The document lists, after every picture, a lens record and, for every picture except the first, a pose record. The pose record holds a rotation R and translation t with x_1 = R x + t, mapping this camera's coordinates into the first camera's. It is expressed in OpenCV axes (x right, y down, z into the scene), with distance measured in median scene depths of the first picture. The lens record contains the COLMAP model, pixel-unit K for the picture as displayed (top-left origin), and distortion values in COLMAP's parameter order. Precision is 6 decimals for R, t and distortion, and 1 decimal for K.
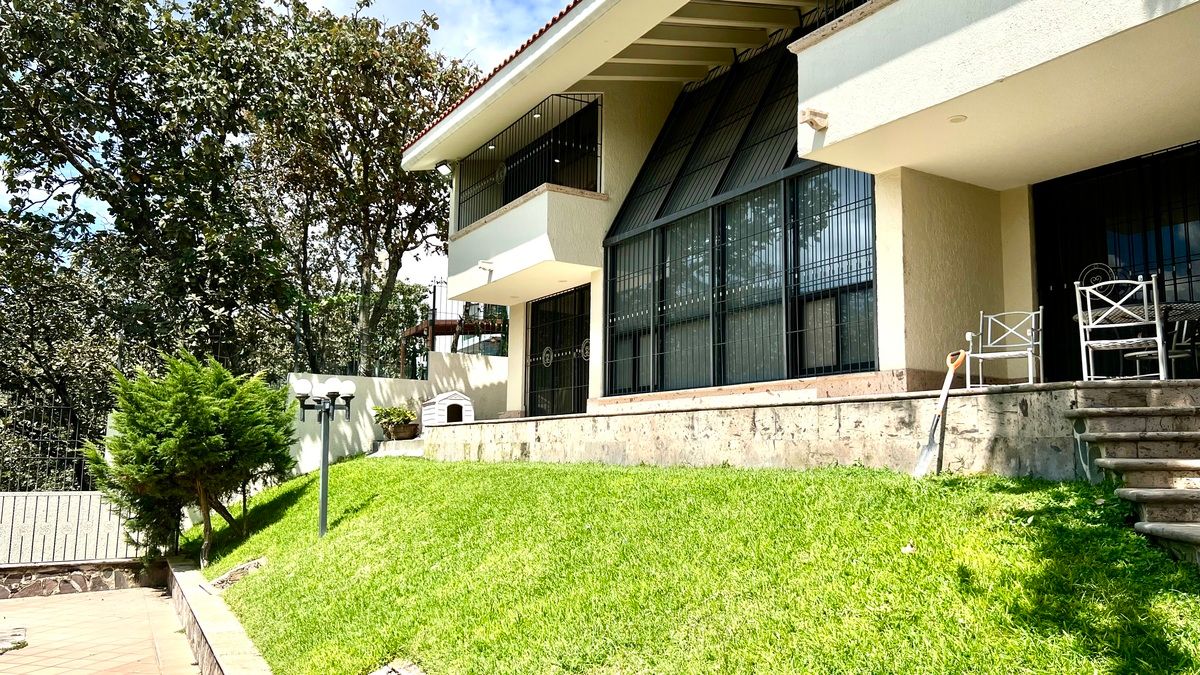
lens RADIAL K [[895.1, 0, 600.0], [0, 895.1, 337.5], [0, 0, 1]] dist [0.102649, -0.134609]
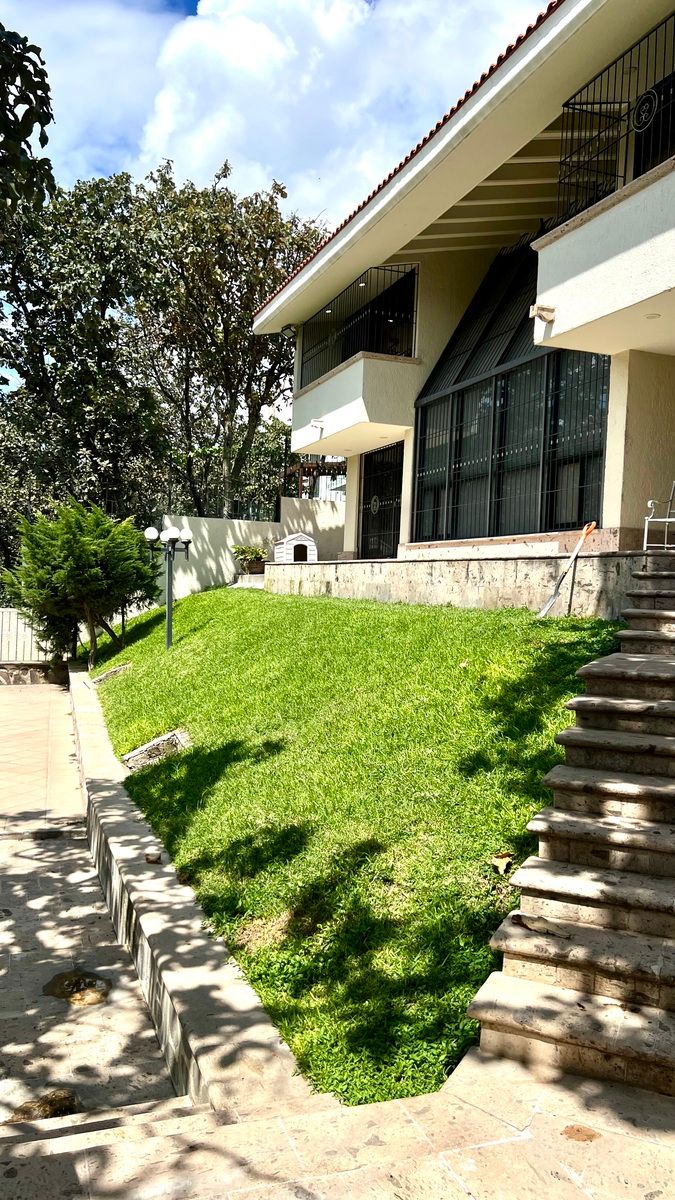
lens RADIAL K [[877.5, 0, 337.5], [0, 877.5, 600.0], [0, 0, 1]] dist [0.051802, -0.078869]
pose [[0.984496, 0.026400, -0.173411, 0.110817], [-0.000944, 0.989393, 0.145263, -0.024419], [0.175407, -0.142847, 0.974078, -0.126354]]
